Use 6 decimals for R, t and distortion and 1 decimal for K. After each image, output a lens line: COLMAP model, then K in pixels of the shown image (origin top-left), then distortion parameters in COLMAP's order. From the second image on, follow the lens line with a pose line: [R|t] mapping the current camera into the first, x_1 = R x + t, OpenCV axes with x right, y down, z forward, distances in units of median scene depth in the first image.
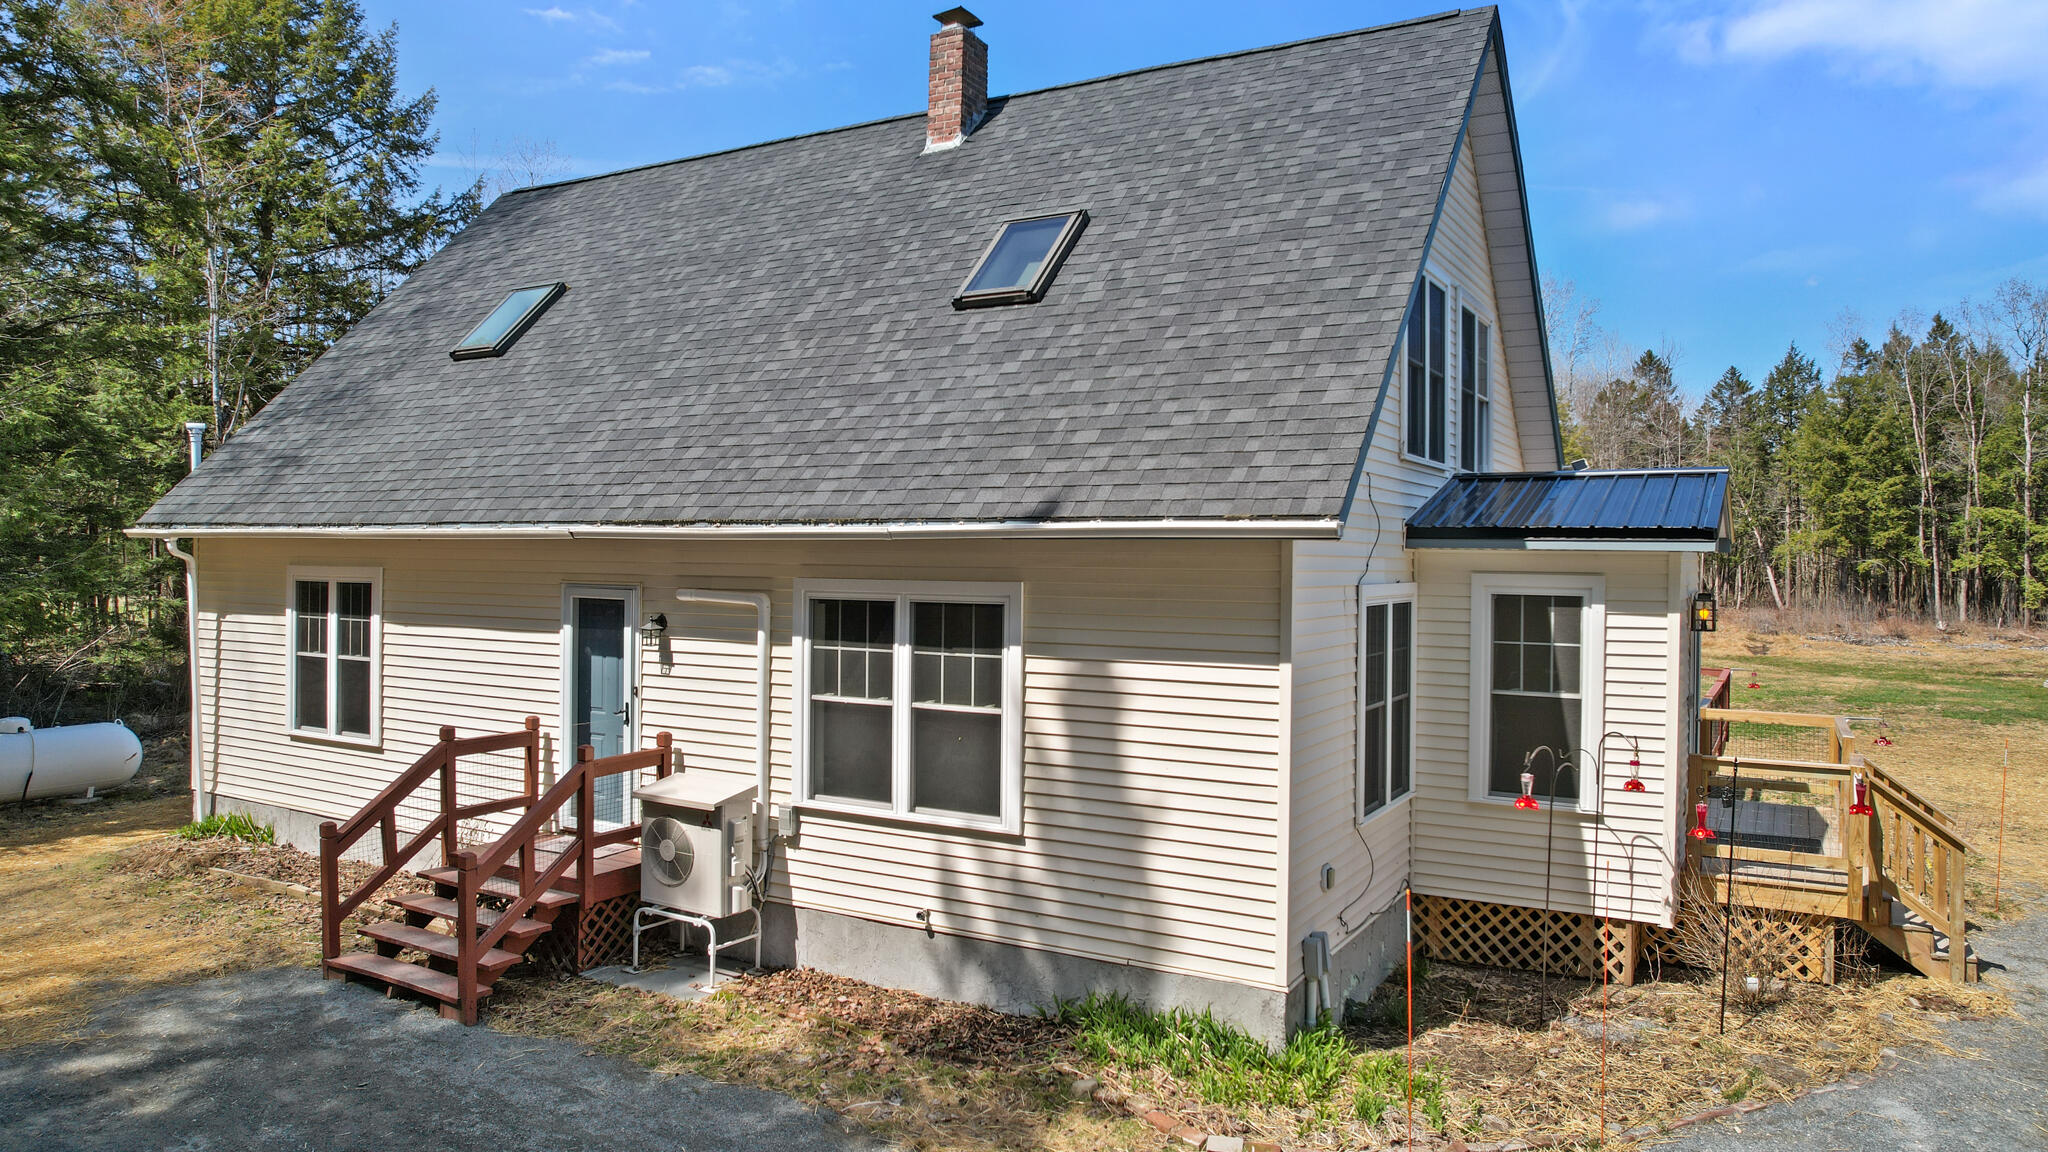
lens RADIAL K [[1275.3, 0, 1036.6], [0, 1275.3, 568.4], [0, 0, 1]] dist [-0.056649, 0.043064]
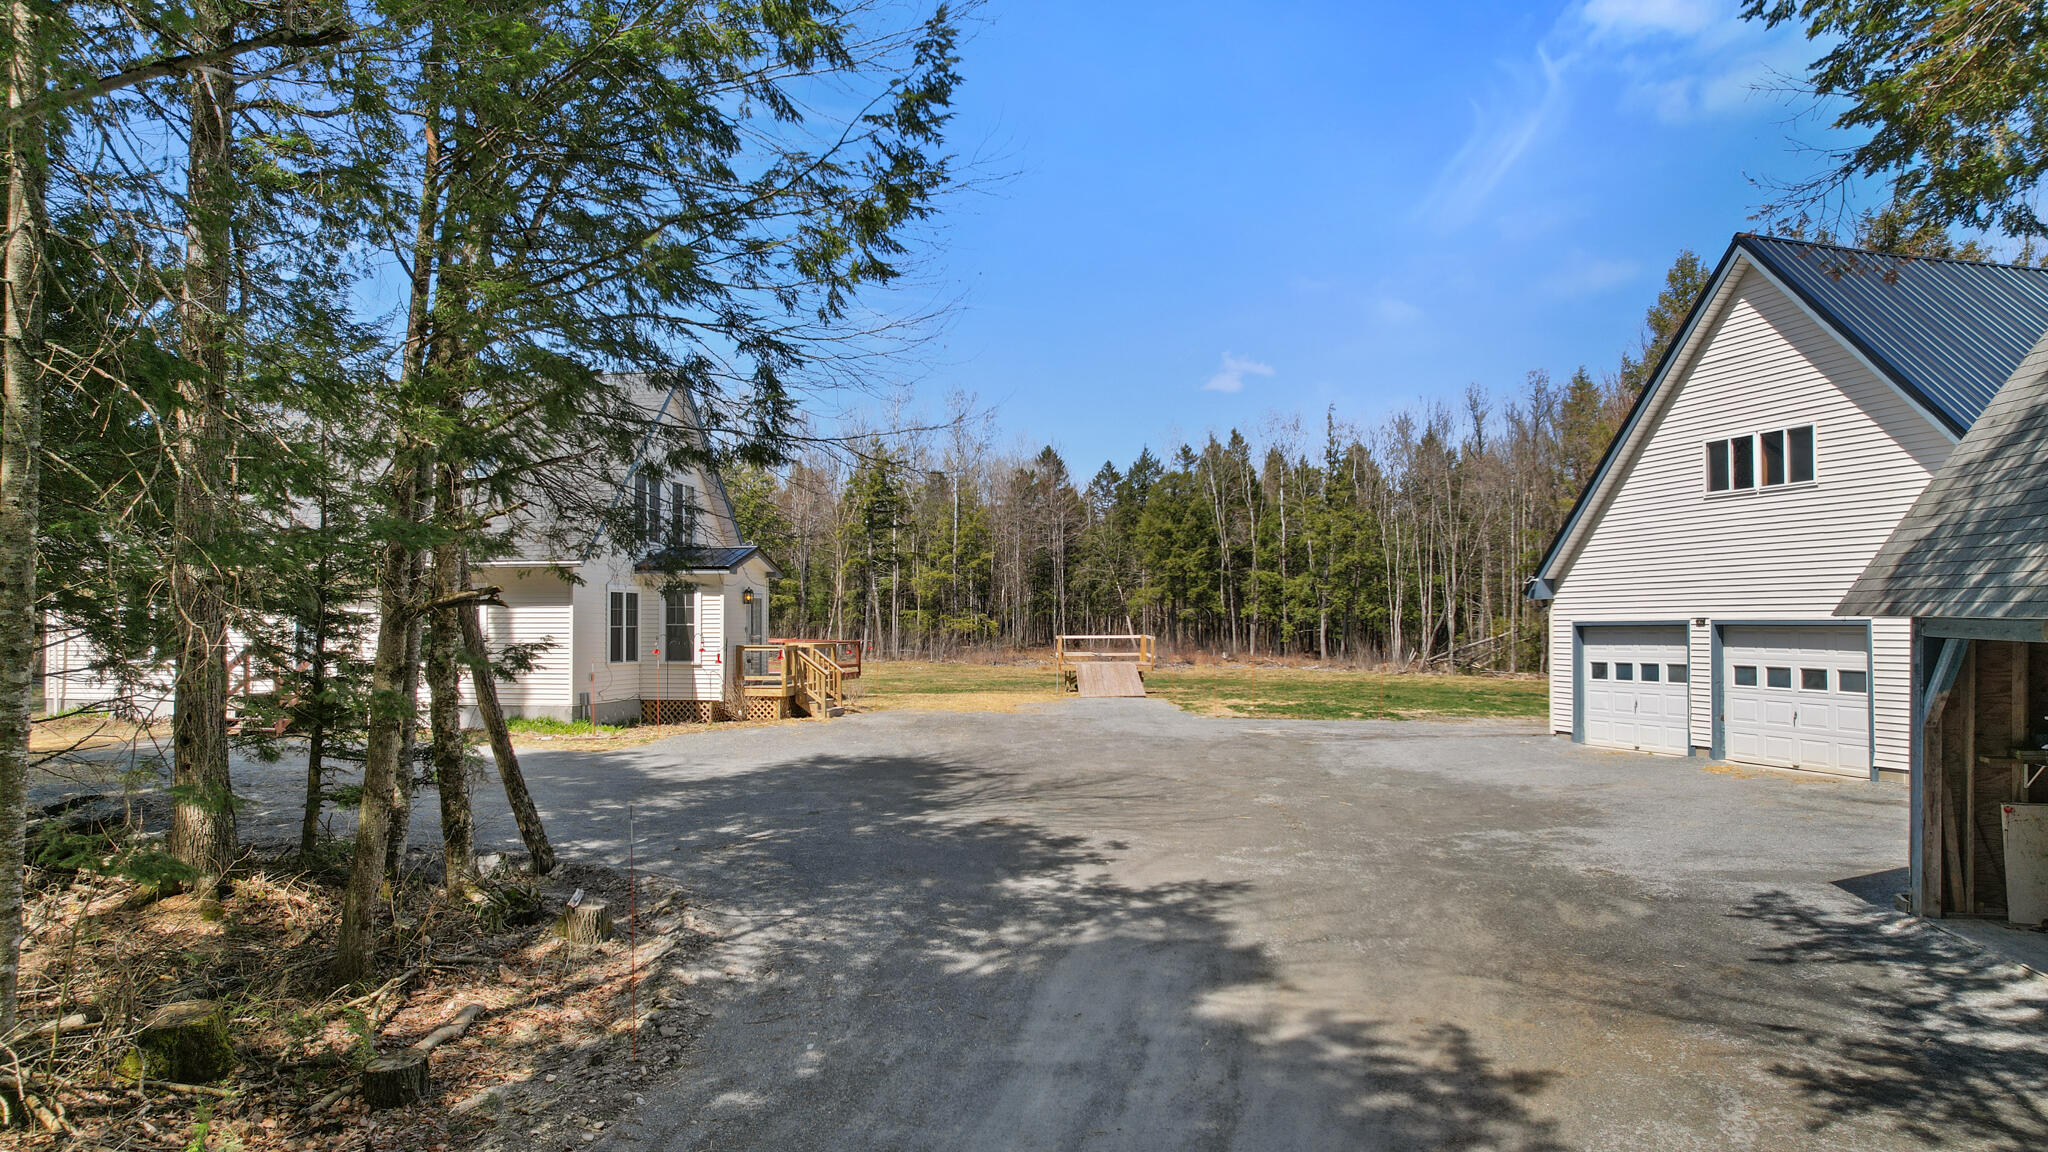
lens RADIAL K [[1275.3, 0, 1036.6], [0, 1275.3, 568.4], [0, 0, 1]] dist [-0.056649, 0.043064]
pose [[0.929678, 0.003948, 0.368352, 0.074245], [0.014986, 0.998710, -0.048526, 0.107940], [-0.368069, 0.050633, 0.928419, -1.722533]]
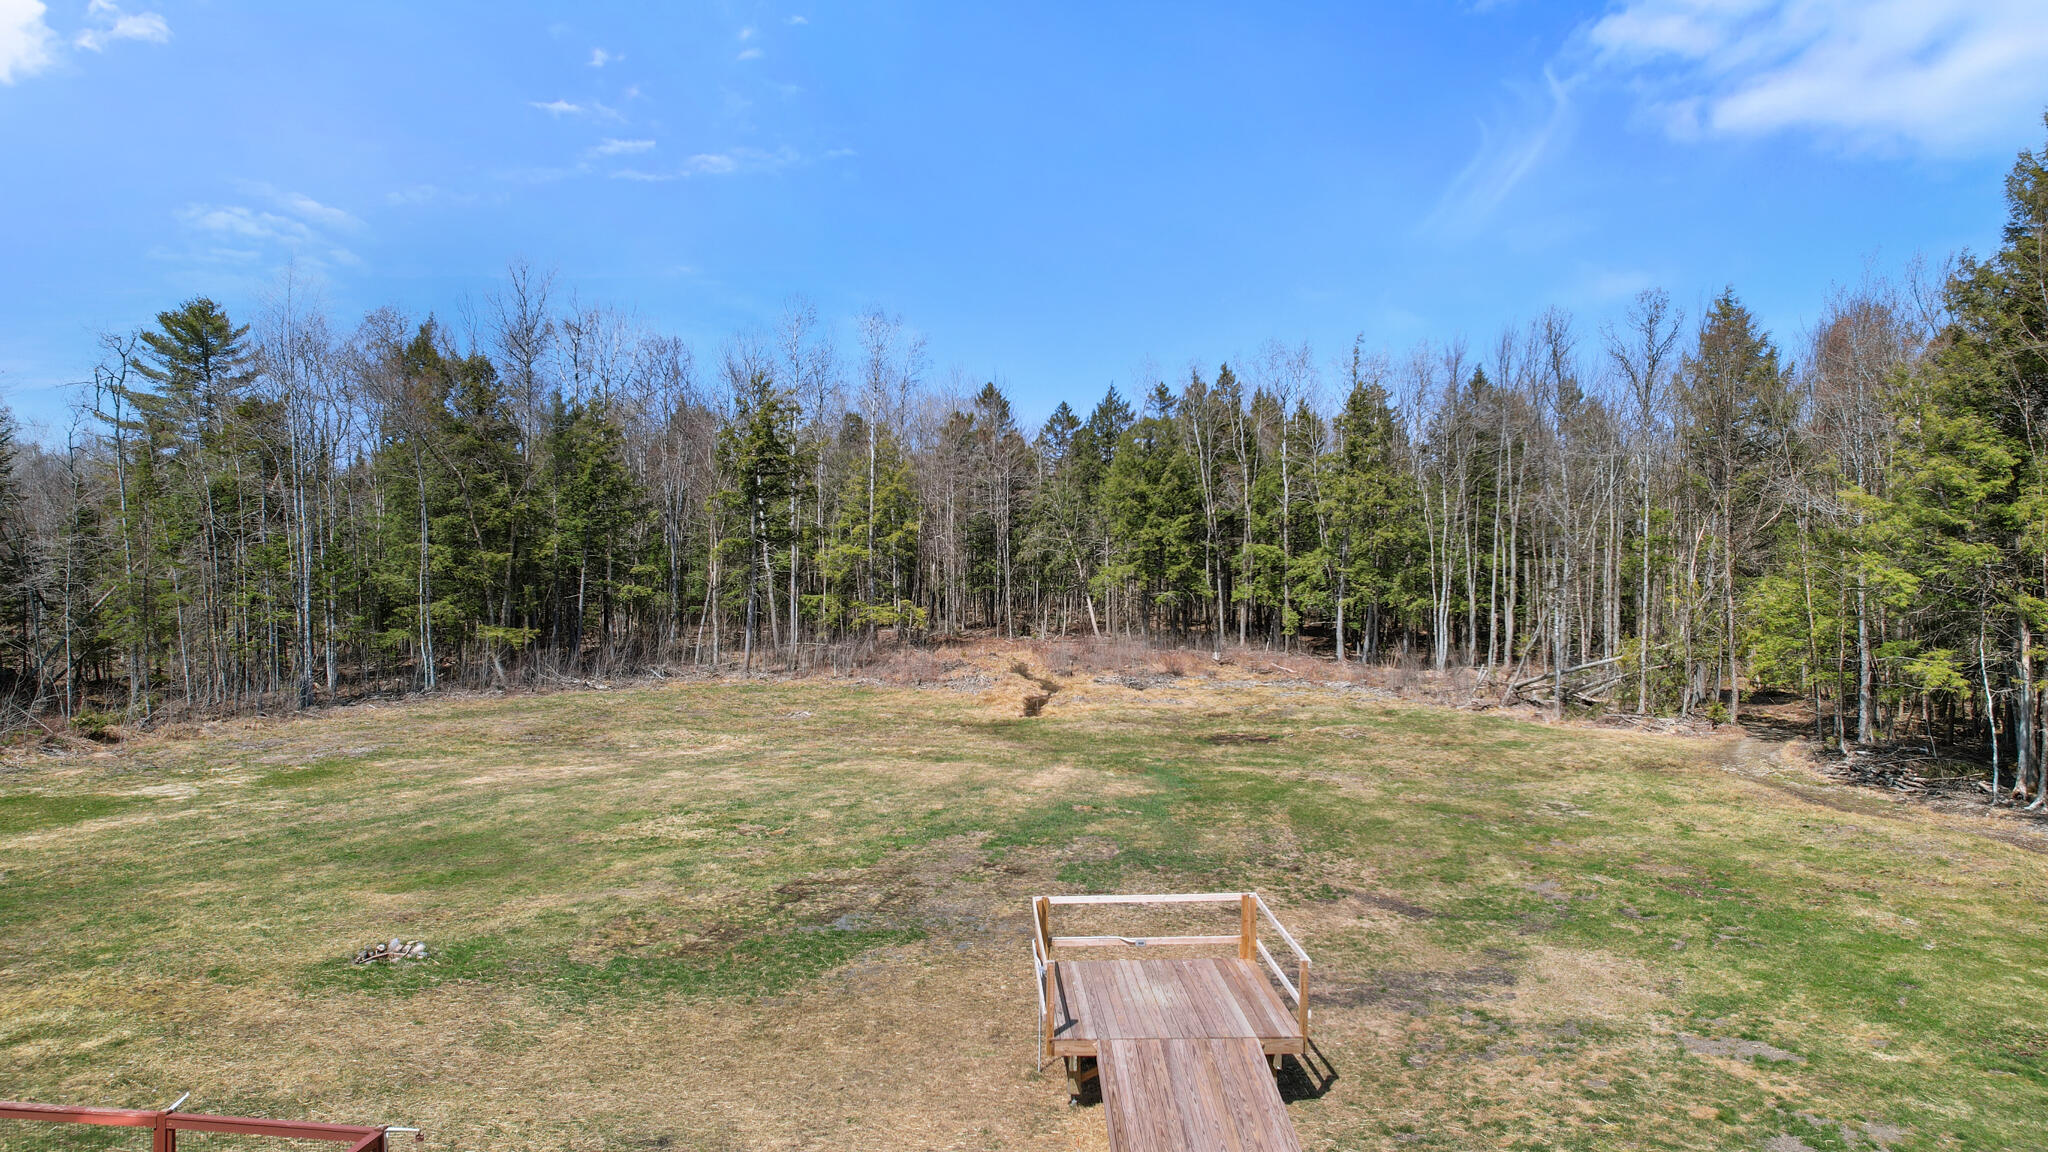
lens RADIAL K [[1272.8, 0, 1024.0], [0, 1272.8, 576.0], [0, 0, 1]] dist [-0.024528, 0.000413]
pose [[0.914665, -0.017264, 0.403845, 0.926477], [0.013248, 0.999831, 0.012737, -0.293178], [-0.403996, -0.006300, 0.914739, 0.439702]]
